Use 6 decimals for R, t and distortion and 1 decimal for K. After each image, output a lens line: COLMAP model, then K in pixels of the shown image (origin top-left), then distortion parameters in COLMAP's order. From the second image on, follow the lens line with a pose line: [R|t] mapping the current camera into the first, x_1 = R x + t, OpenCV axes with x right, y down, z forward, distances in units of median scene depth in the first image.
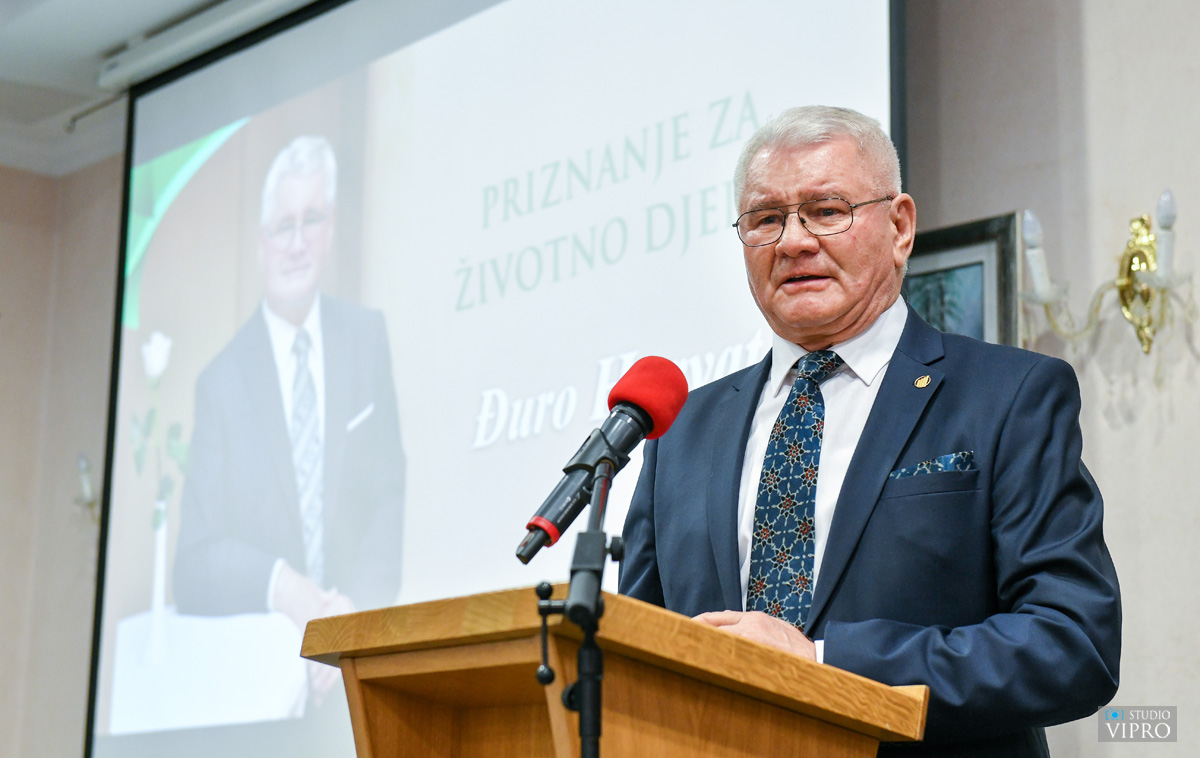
lens RADIAL K [[2271.0, 0, 609.1], [0, 2271.0, 371.9], [0, 0, 1]] dist [0.158082, 0.000000]
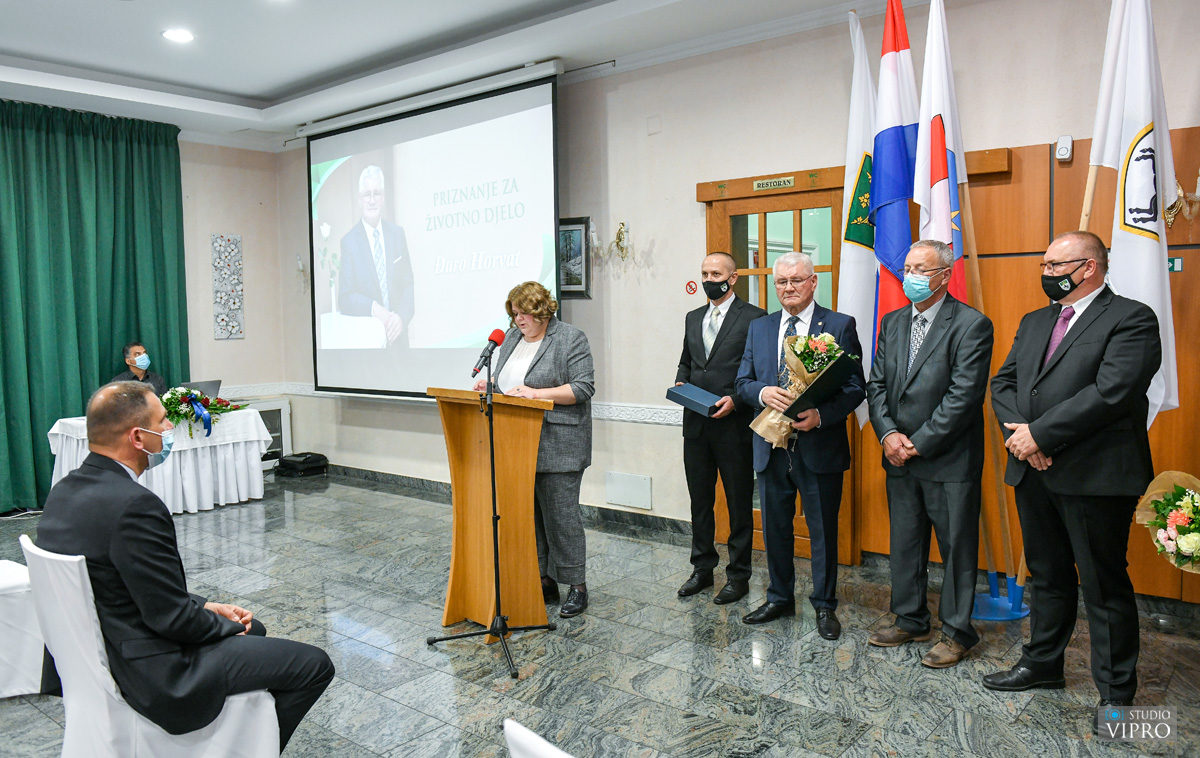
lens RADIAL K [[949.5, 0, 608.4], [0, 949.5, 366.8], [0, 0, 1]] dist [-0.018124, 0.026672]
pose [[0.987482, -0.039872, 0.152608, -0.023592], [-0.001016, 0.965895, 0.258930, -0.182385], [-0.157727, -0.255844, 0.953764, -0.387565]]
